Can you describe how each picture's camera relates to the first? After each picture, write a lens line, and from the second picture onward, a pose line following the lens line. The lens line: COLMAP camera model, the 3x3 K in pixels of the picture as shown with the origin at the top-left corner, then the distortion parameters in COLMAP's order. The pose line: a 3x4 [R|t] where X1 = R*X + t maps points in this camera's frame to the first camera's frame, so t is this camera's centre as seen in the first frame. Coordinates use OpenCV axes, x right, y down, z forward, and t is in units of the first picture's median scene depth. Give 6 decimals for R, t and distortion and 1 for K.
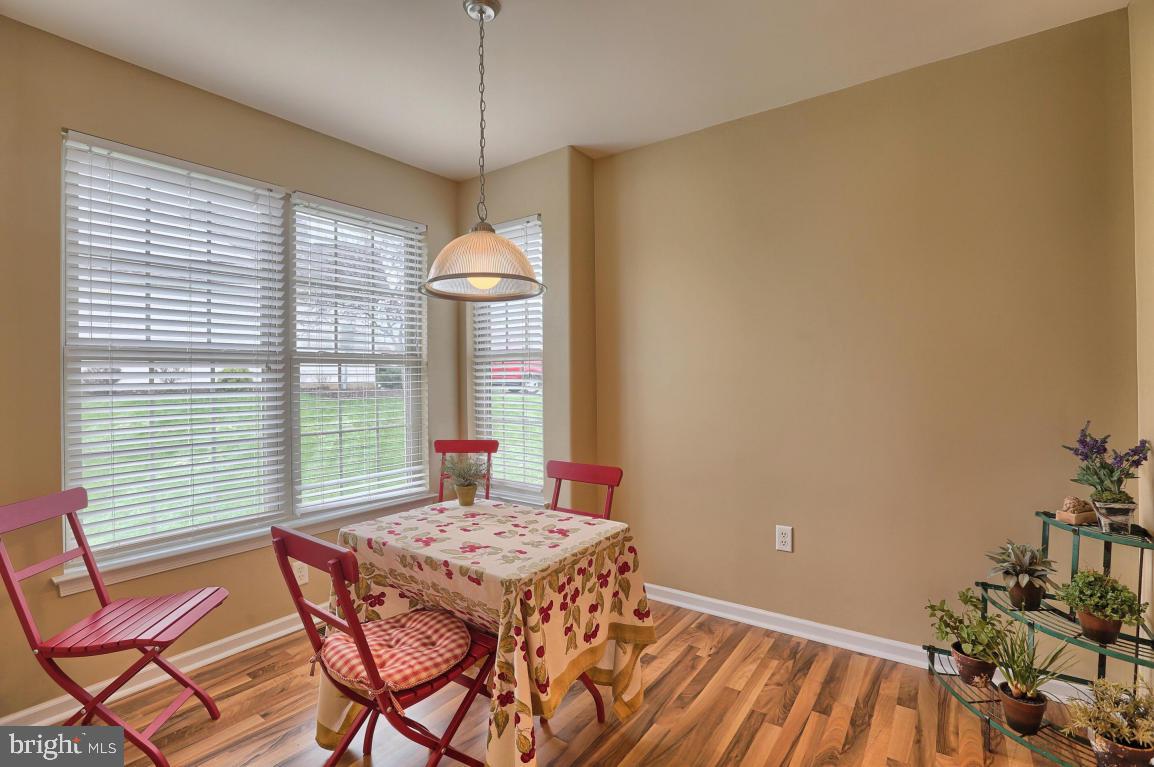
lens RADIAL K [[529.7, 0, 568.2], [0, 529.7, 375.5], [0, 0, 1]] dist [-0.044609, 0.011046]
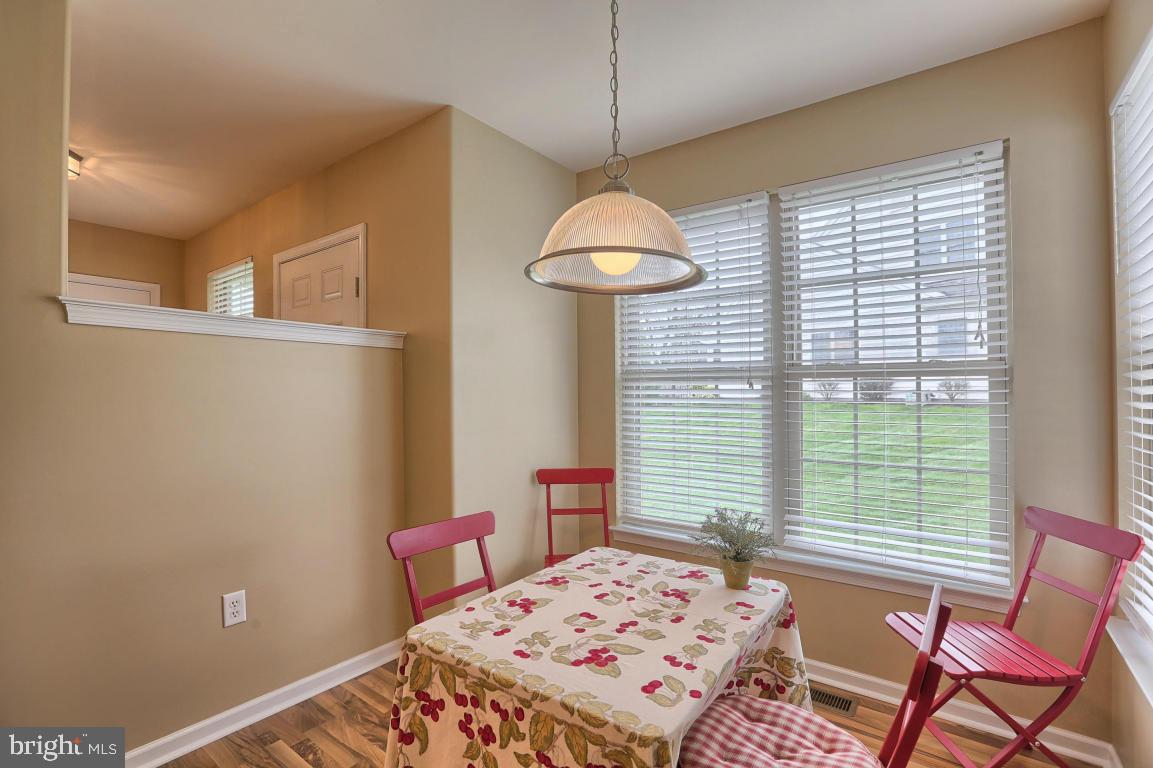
lens RADIAL K [[529.3, 0, 583.2], [0, 529.3, 392.3], [0, 0, 1]] dist [-0.044609, 0.011046]
pose [[0.005618, 0.005857, -0.999967, 0.588701], [-0.002395, 0.999980, 0.005844, -0.006783], [0.999981, 0.002362, 0.005632, 1.007893]]
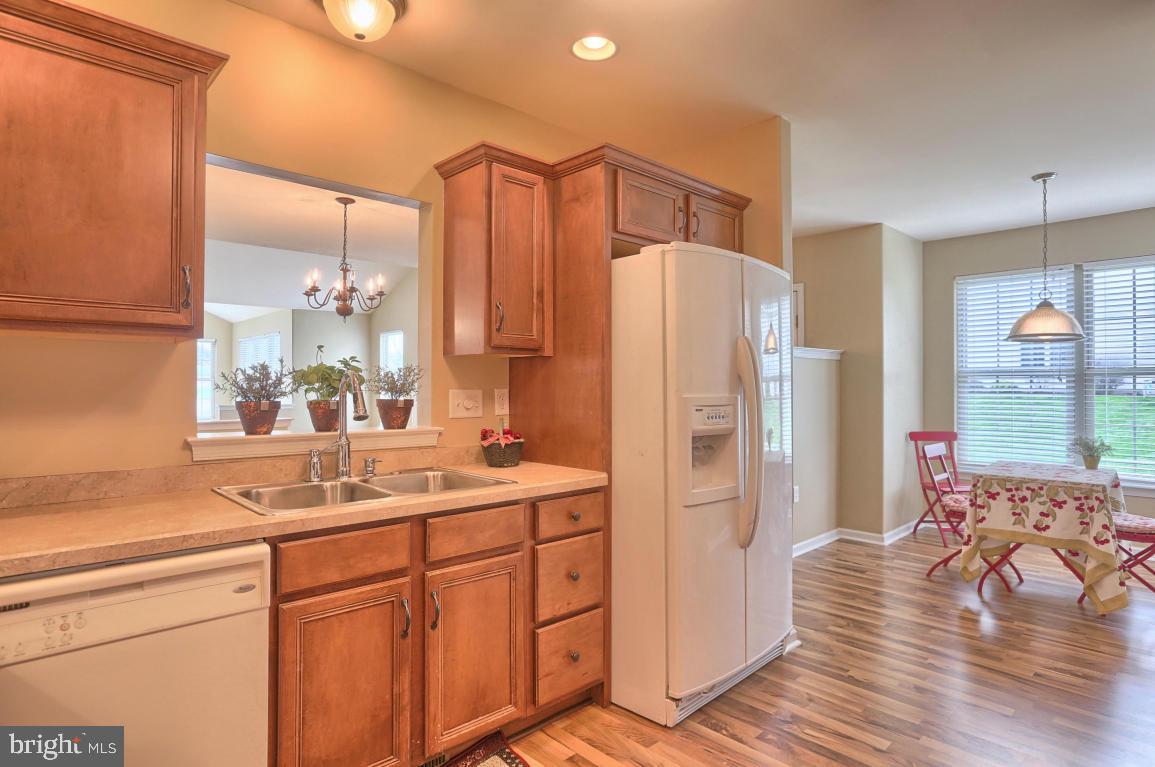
lens RADIAL K [[633.6, 0, 605.5], [0, 633.6, 382.4], [0, 0, 1]] dist [0.000952, 0.006718]
pose [[-0.136651, 0.004692, -0.990608, 2.306770], [0.001896, 0.999988, 0.004475, -0.025273], [0.990617, -0.001267, -0.136658, -0.190353]]
